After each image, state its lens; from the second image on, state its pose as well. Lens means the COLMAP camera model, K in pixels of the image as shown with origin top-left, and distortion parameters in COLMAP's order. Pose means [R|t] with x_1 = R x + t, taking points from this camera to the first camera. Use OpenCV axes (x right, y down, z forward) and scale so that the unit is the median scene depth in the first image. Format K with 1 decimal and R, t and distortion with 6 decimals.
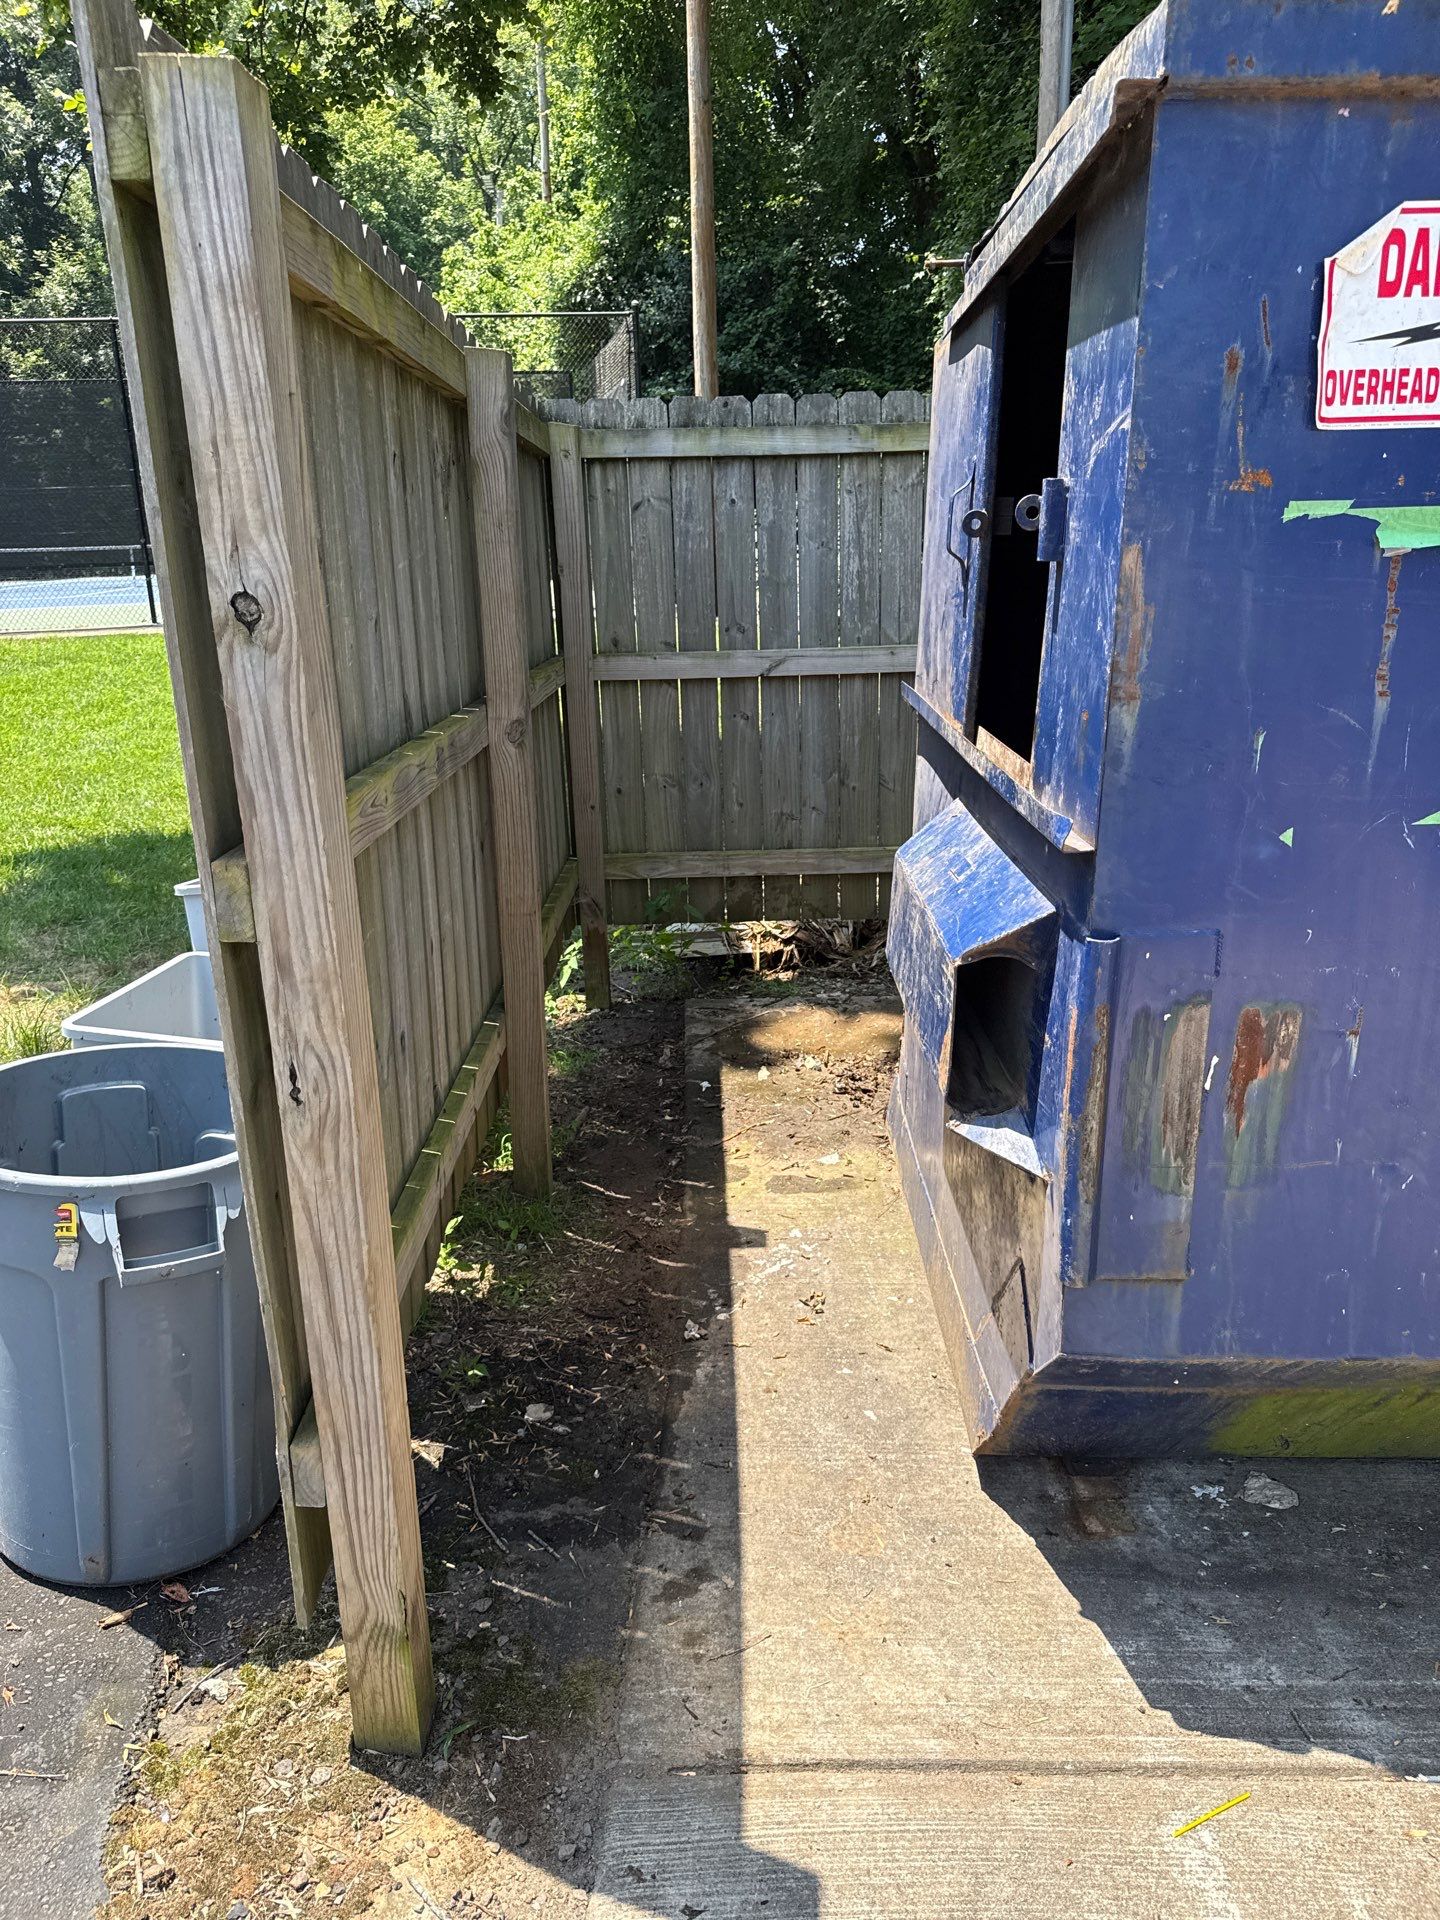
lens RADIAL K [[1335.0, 0, 713.4], [0, 1335.0, 961.2], [0, 0, 1]] dist [-0.012601, -0.002426]
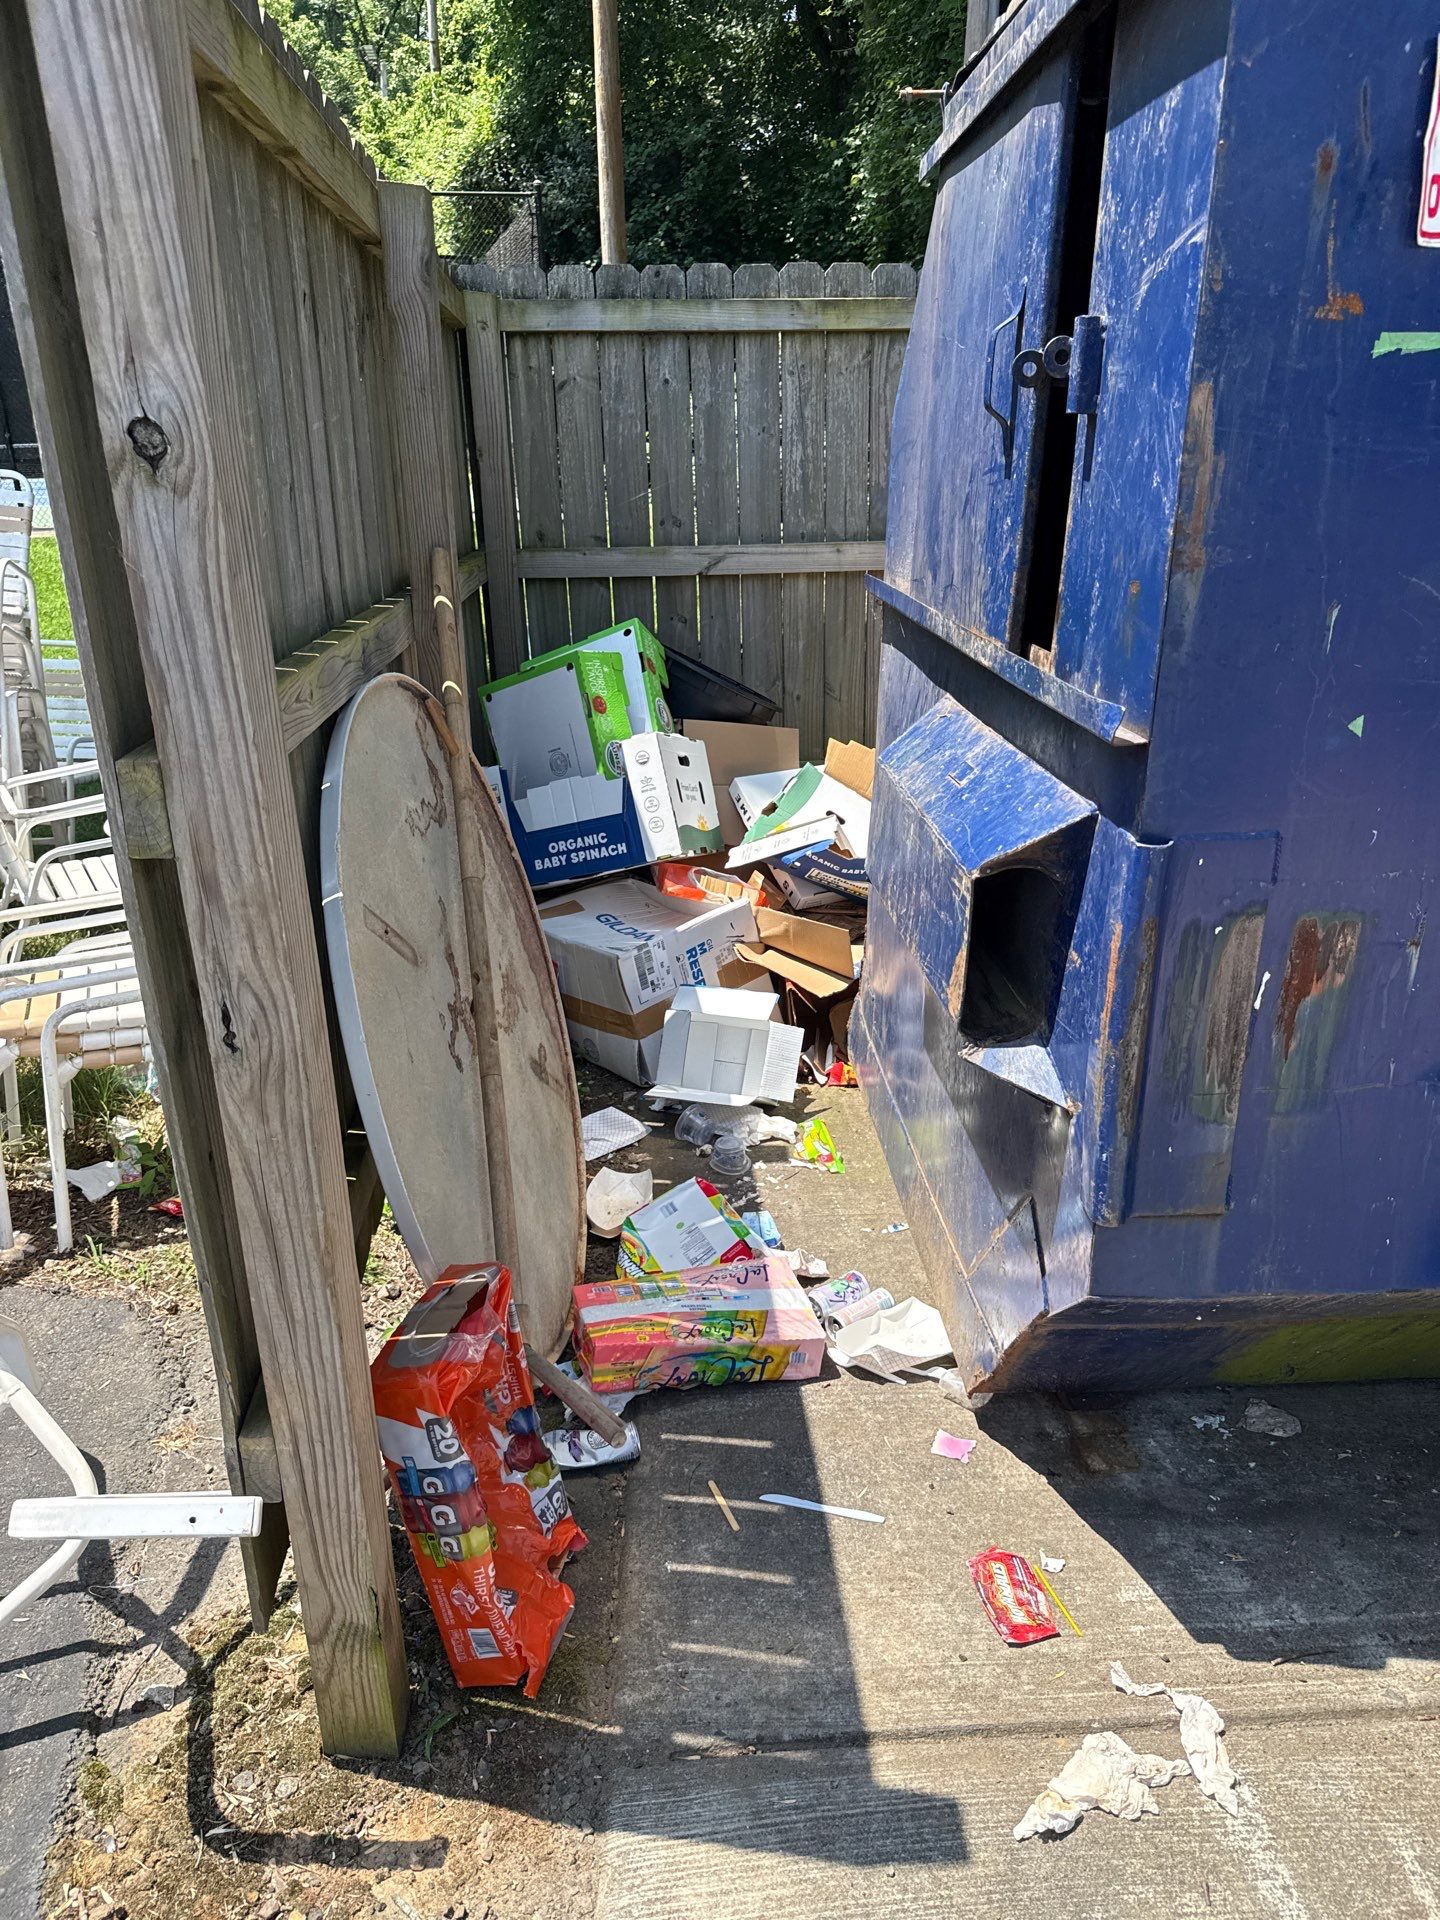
lens RADIAL K [[1335.0, 0, 735.3], [0, 1335.0, 978.1], [0, 0, 1]] dist [-0.012601, -0.002426]
pose [[0.996590, -0.020152, 0.080018, -0.054560], [0.014297, 0.997223, 0.073085, 0.003860], [-0.081269, -0.071692, 0.994111, 0.122223]]
